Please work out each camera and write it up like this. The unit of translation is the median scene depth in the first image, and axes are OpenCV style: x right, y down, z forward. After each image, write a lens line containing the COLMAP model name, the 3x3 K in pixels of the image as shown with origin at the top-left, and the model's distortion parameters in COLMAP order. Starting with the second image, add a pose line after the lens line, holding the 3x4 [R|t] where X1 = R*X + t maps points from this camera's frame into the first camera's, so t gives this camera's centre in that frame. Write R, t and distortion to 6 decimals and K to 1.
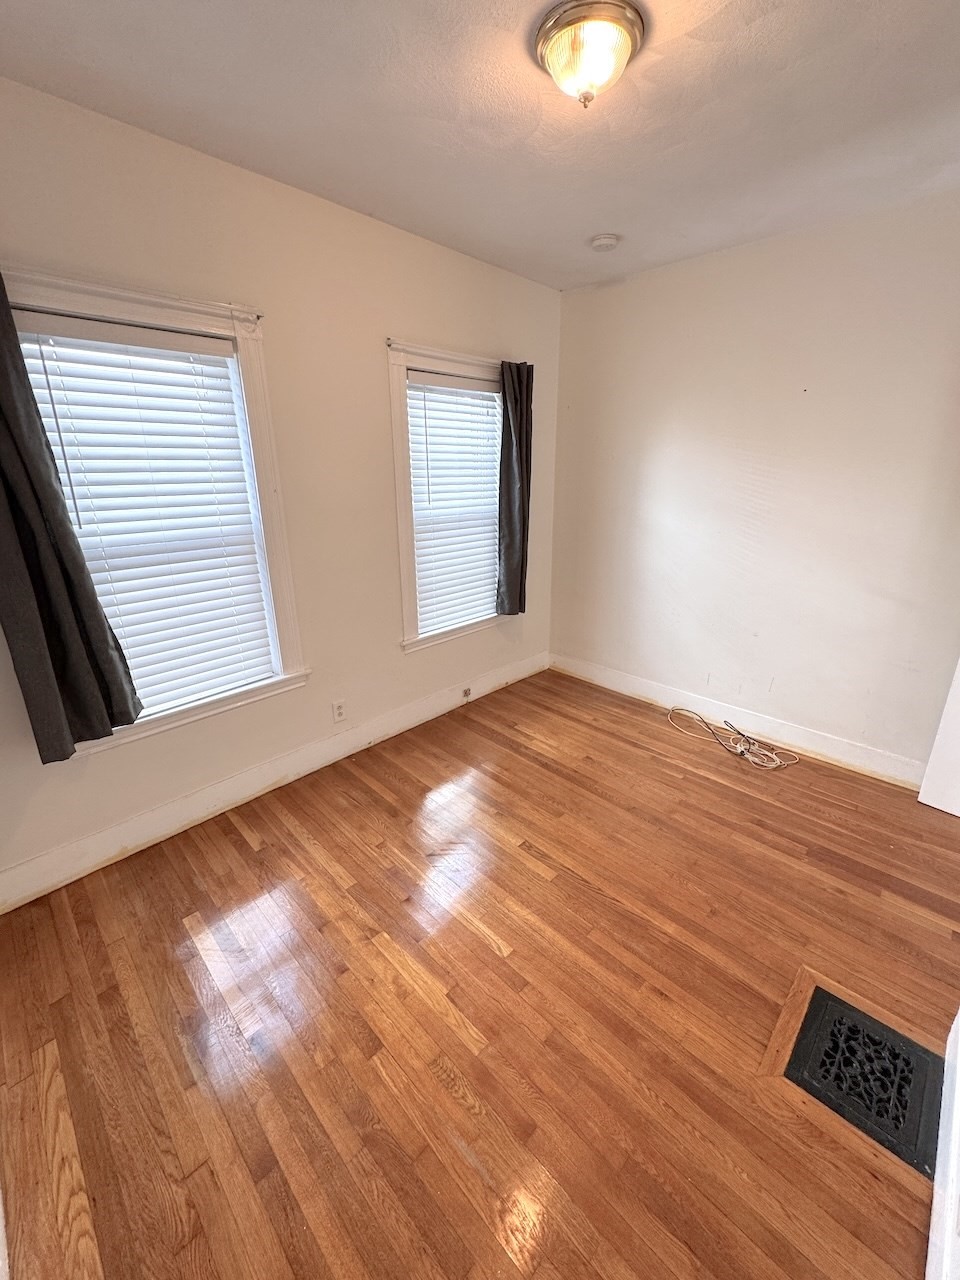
lens RADIAL K [[510.7, 0, 478.2], [0, 510.7, 640.8], [0, 0, 1]] dist [0.000272, 0.000101]
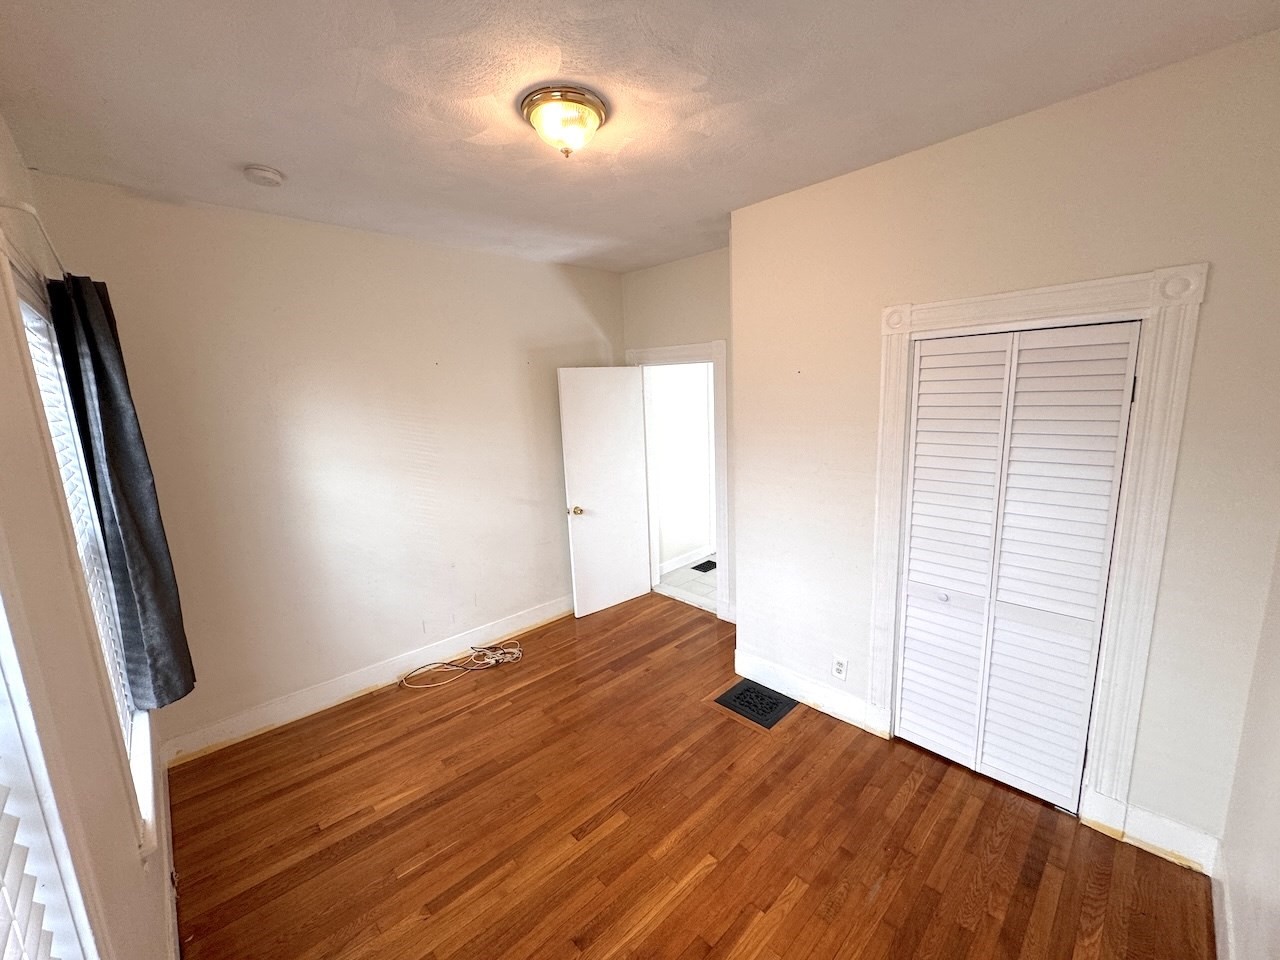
lens RADIAL K [[510.7, 0, 638.8], [0, 510.7, 485.6], [0, 0, 1]] dist [0.000272, 0.000101]
pose [[0.027691, -0.176694, 0.983876, -0.633325], [0.357675, 0.920841, 0.155306, -0.248095], [-0.933436, 0.347607, 0.088698, 0.562494]]
